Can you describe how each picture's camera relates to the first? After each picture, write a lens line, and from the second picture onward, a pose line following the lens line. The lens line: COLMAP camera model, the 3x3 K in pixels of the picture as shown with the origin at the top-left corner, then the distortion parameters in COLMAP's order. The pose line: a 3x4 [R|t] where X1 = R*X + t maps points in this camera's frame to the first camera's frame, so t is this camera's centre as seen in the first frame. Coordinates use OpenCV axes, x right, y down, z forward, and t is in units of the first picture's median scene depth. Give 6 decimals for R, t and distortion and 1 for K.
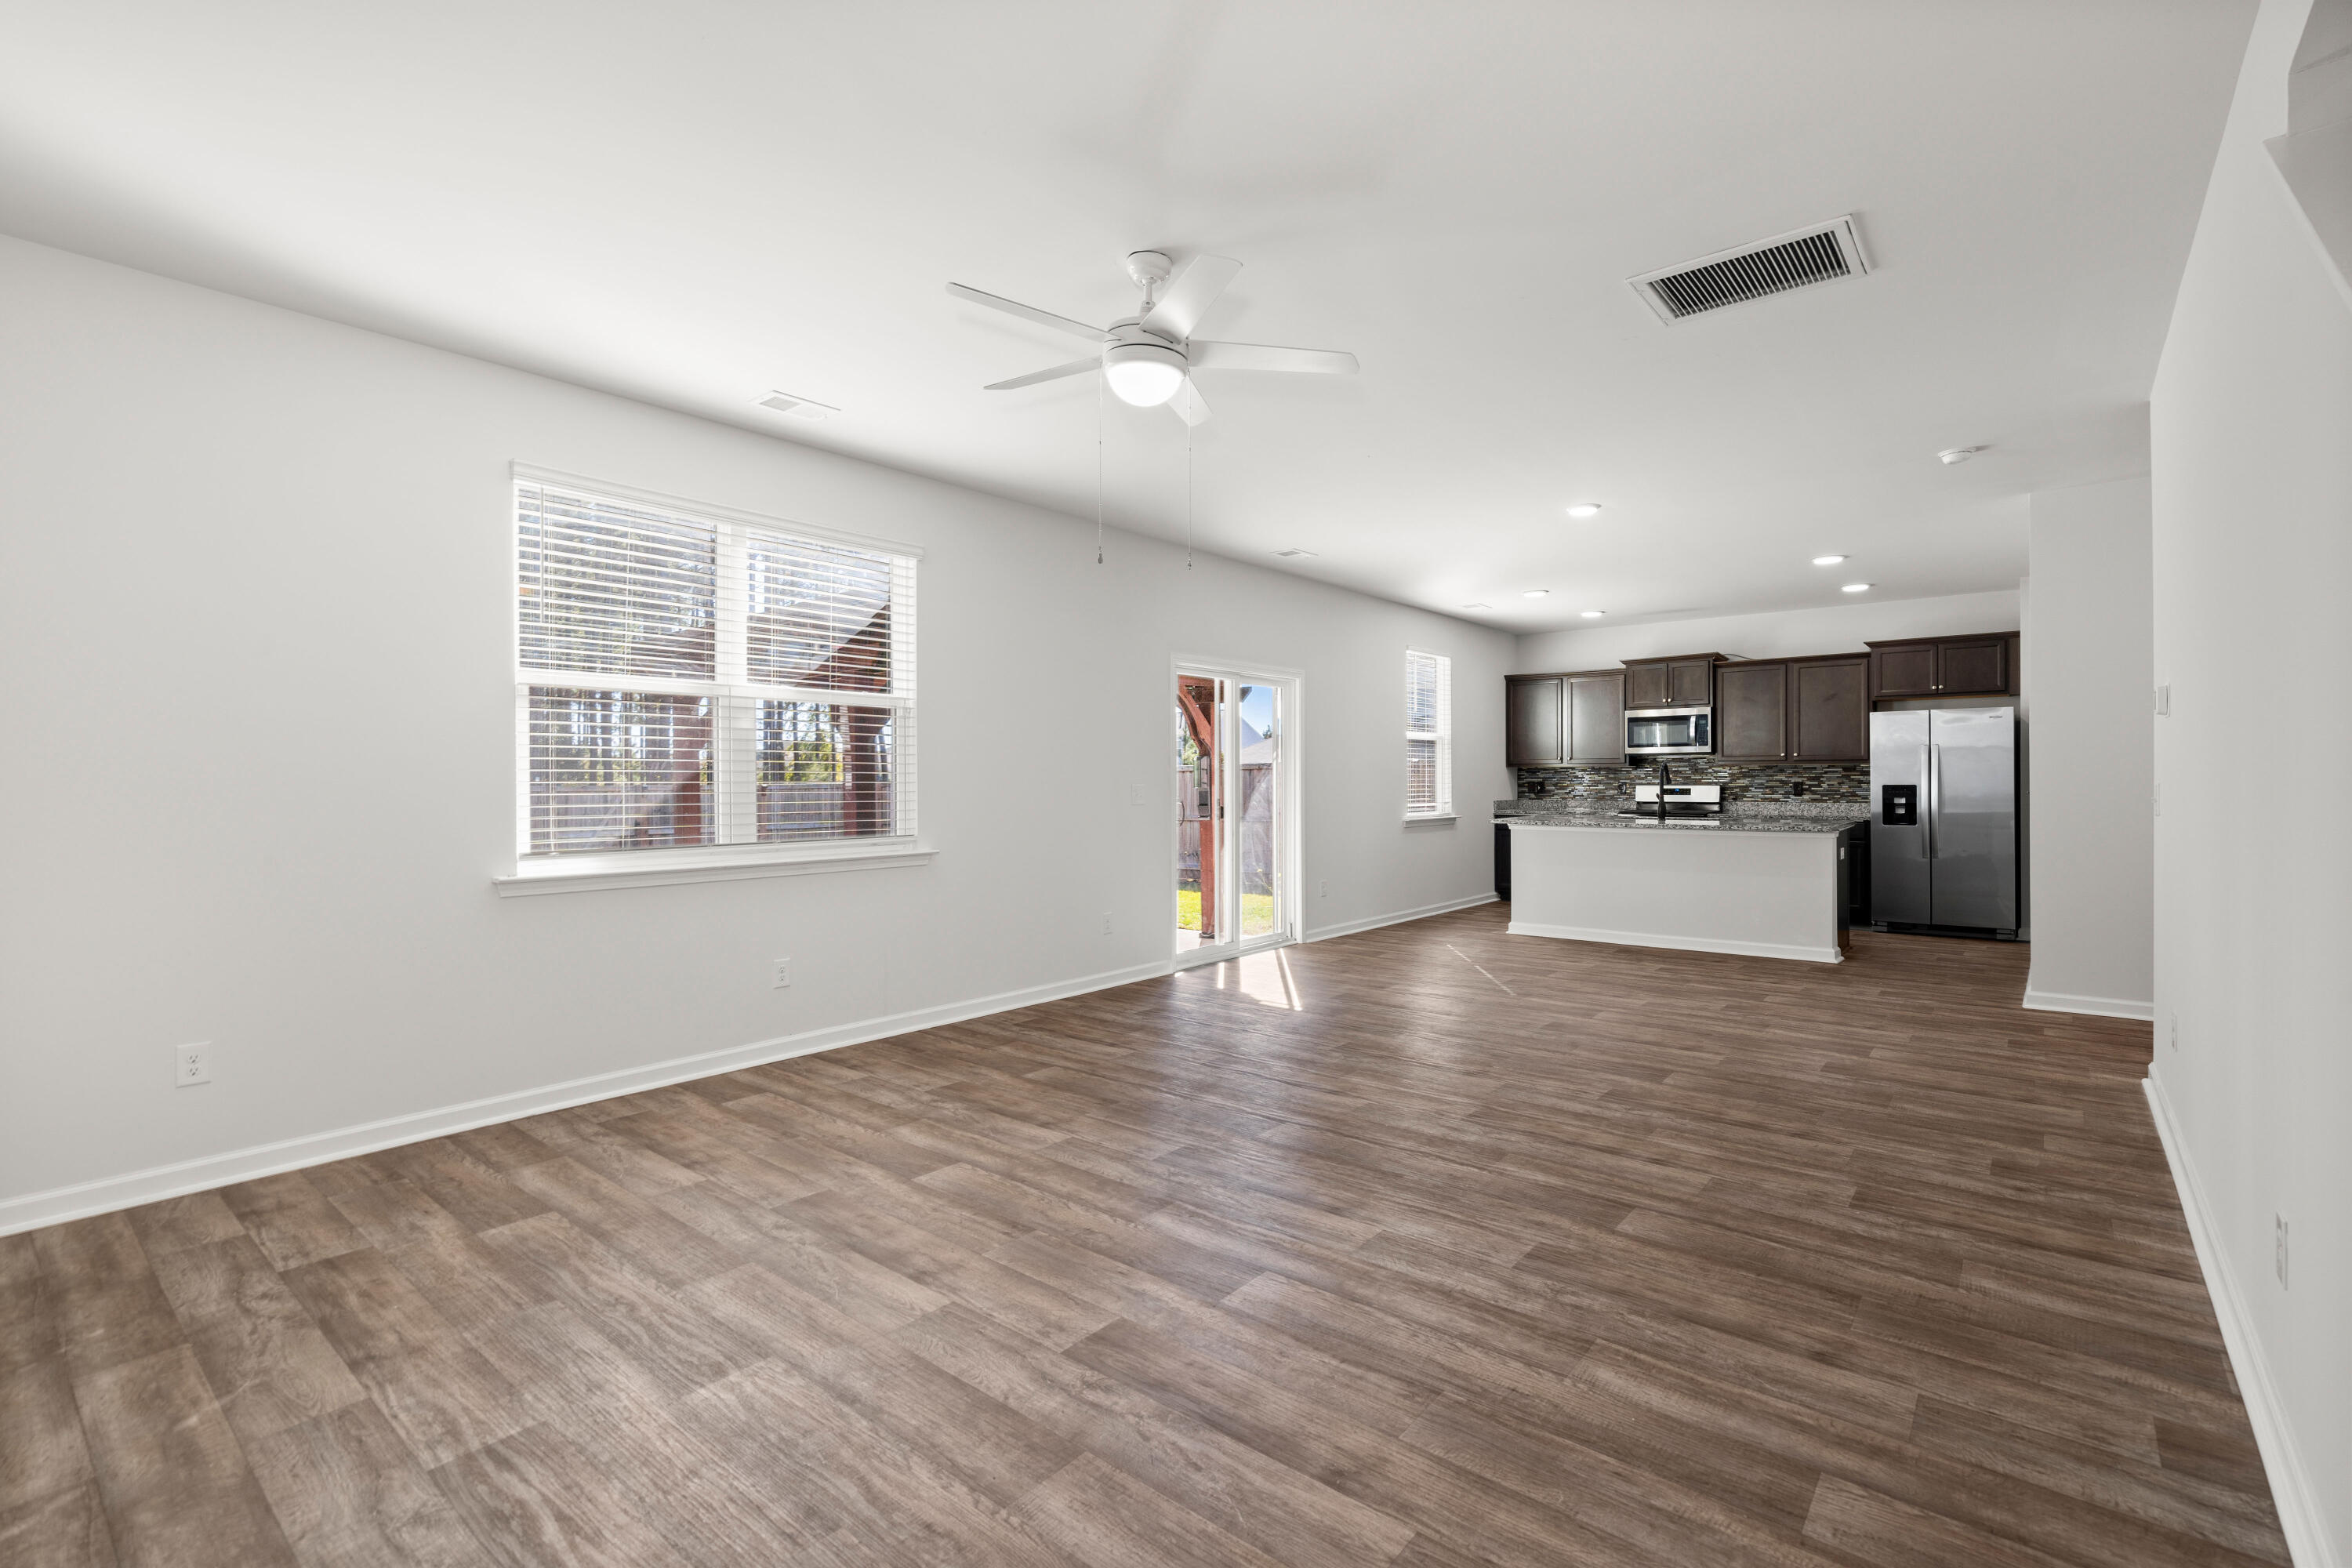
lens RADIAL K [[1047.9, 0, 1163.6], [0, 1047.9, 786.9], [0, 0, 1]] dist [-0.005197, 0.000002]
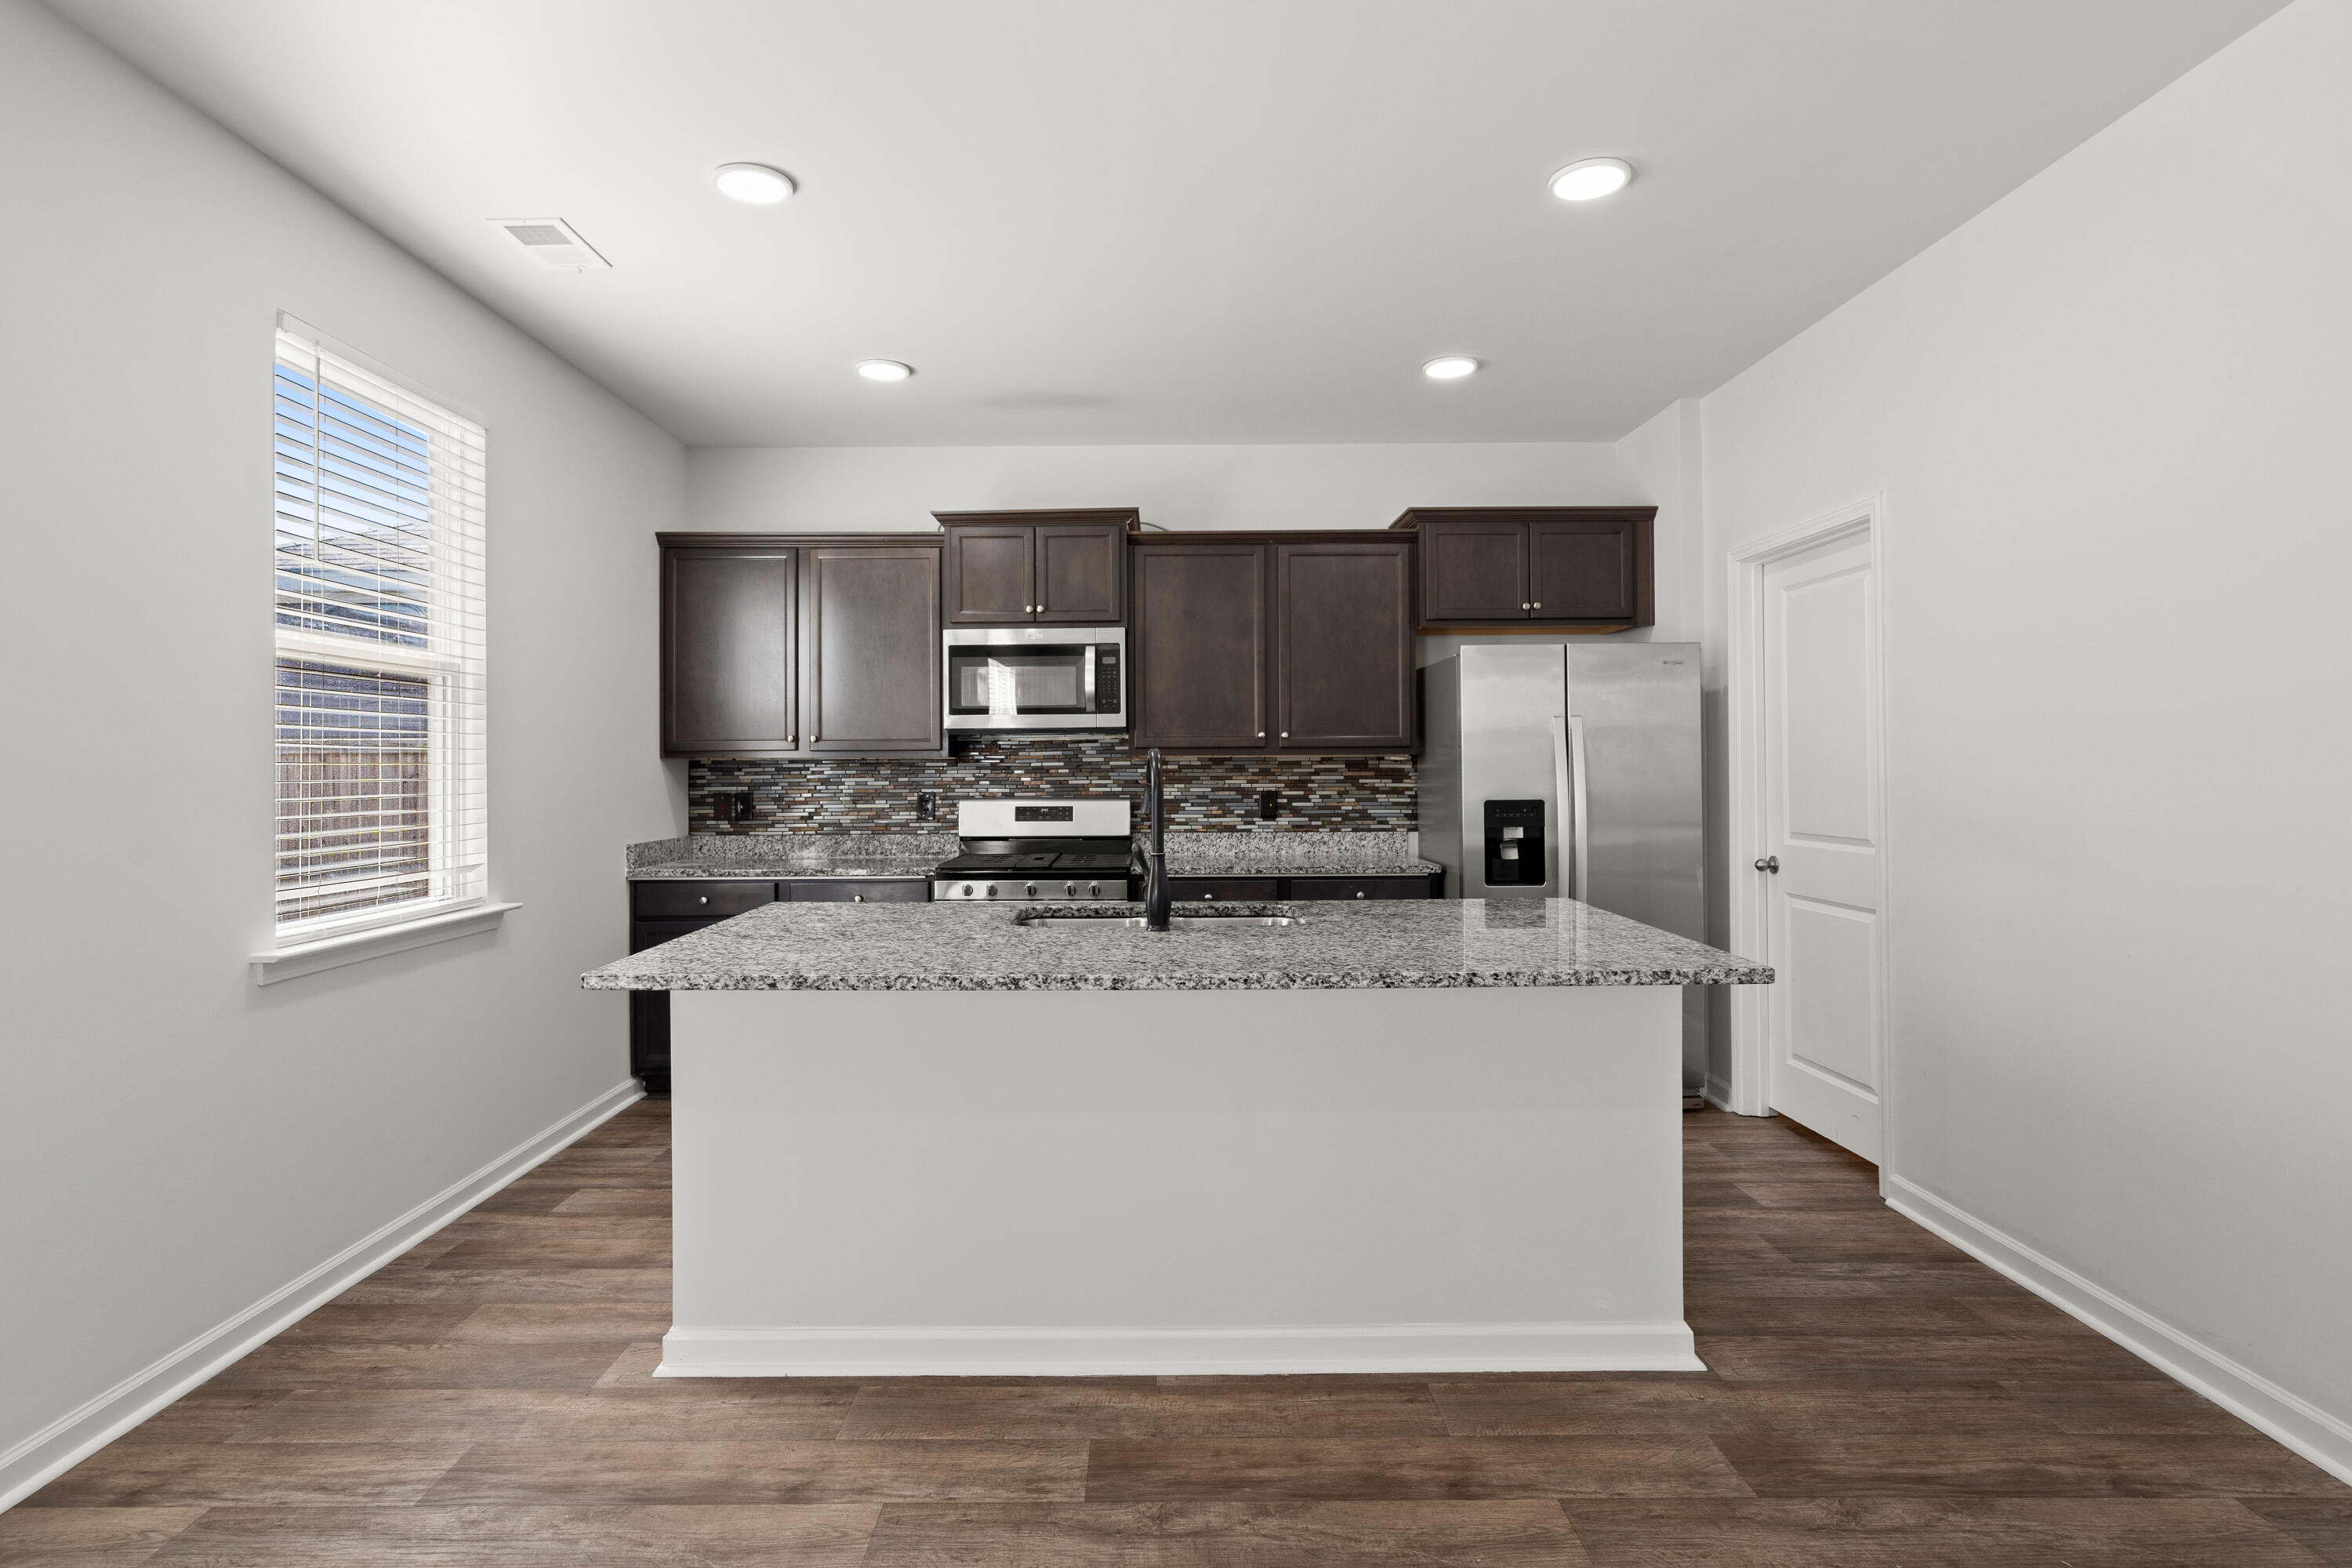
lens RADIAL K [[1197.0, 0, 1144.0], [0, 1197.0, 758.1], [0, 0, 1]] dist [-0.004209, 0.001373]
pose [[0.768104, 0.003202, 0.640317, 0.230601], [0.007416, 0.999876, -0.013896, -0.014807], [-0.640282, 0.015423, 0.767985, 0.695042]]
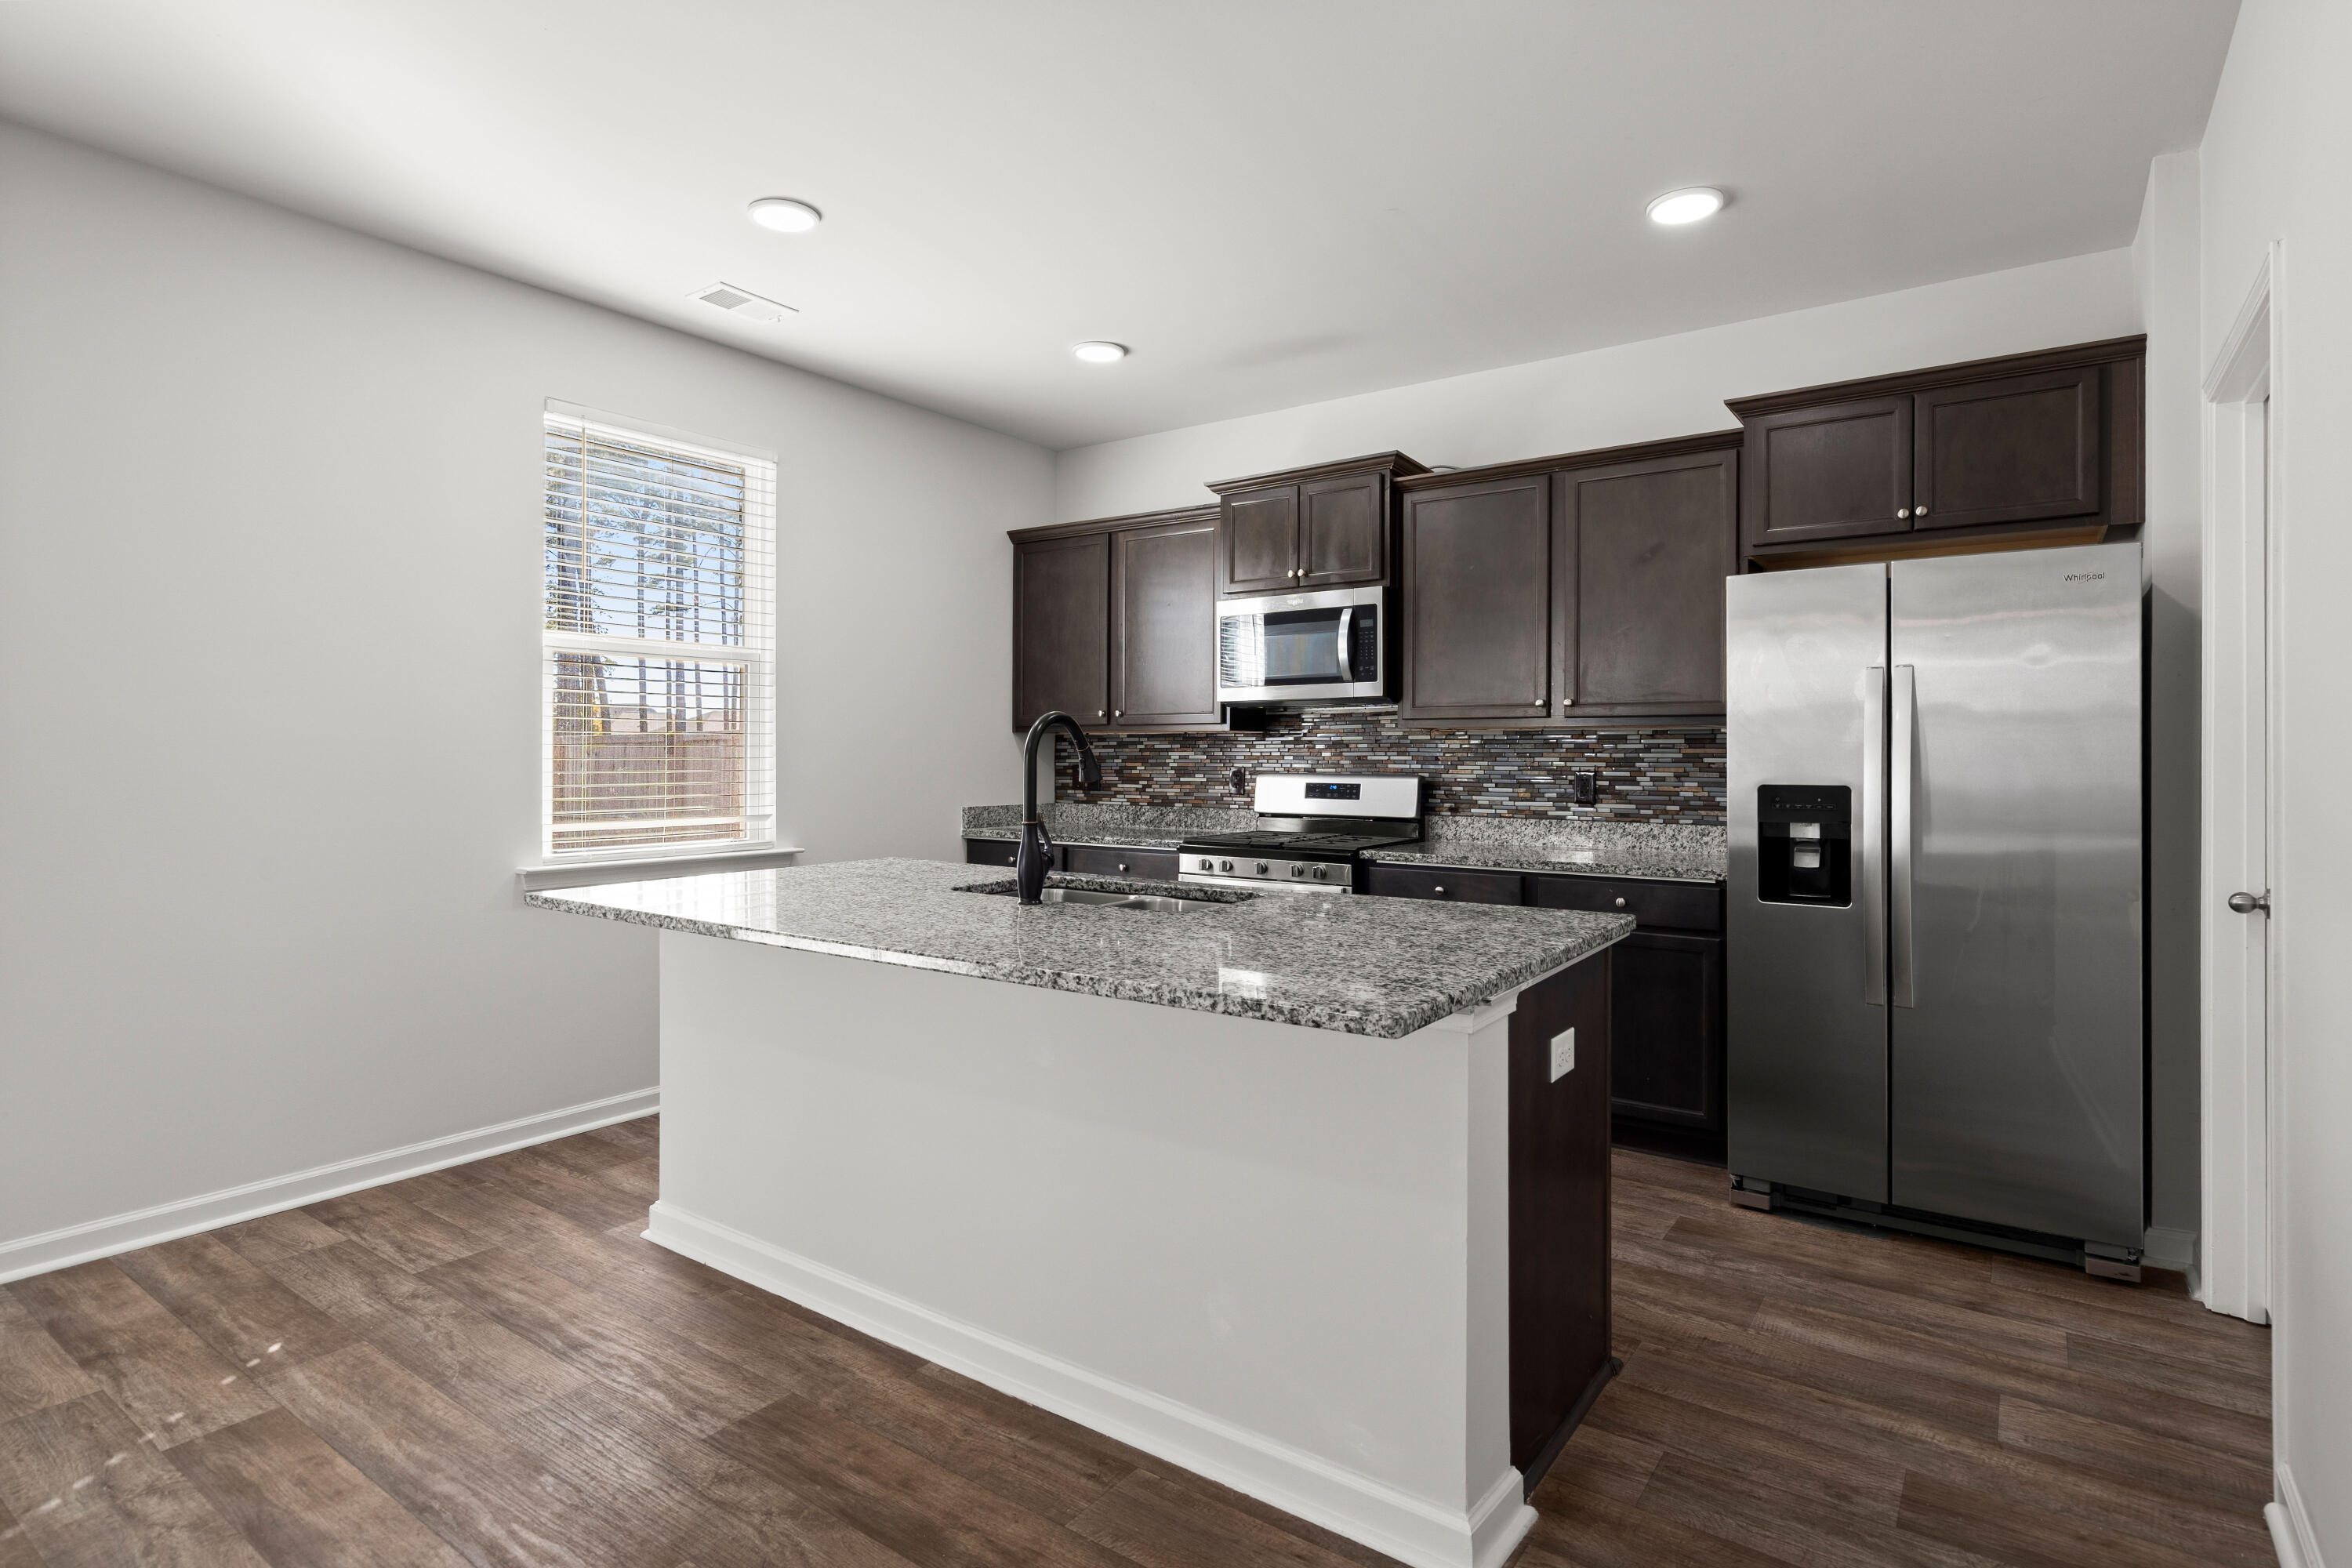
lens RADIAL K [[1195.5, 0, 1170.9], [0, 1195.5, 752.5], [0, 0, 1]] dist [0.001685, 0.001852]
pose [[0.997188, 0.005889, 0.074704, 0.471882], [-0.005342, 0.999957, -0.007521, -0.008807], [-0.074745, 0.007101, 0.997177, 0.629817]]
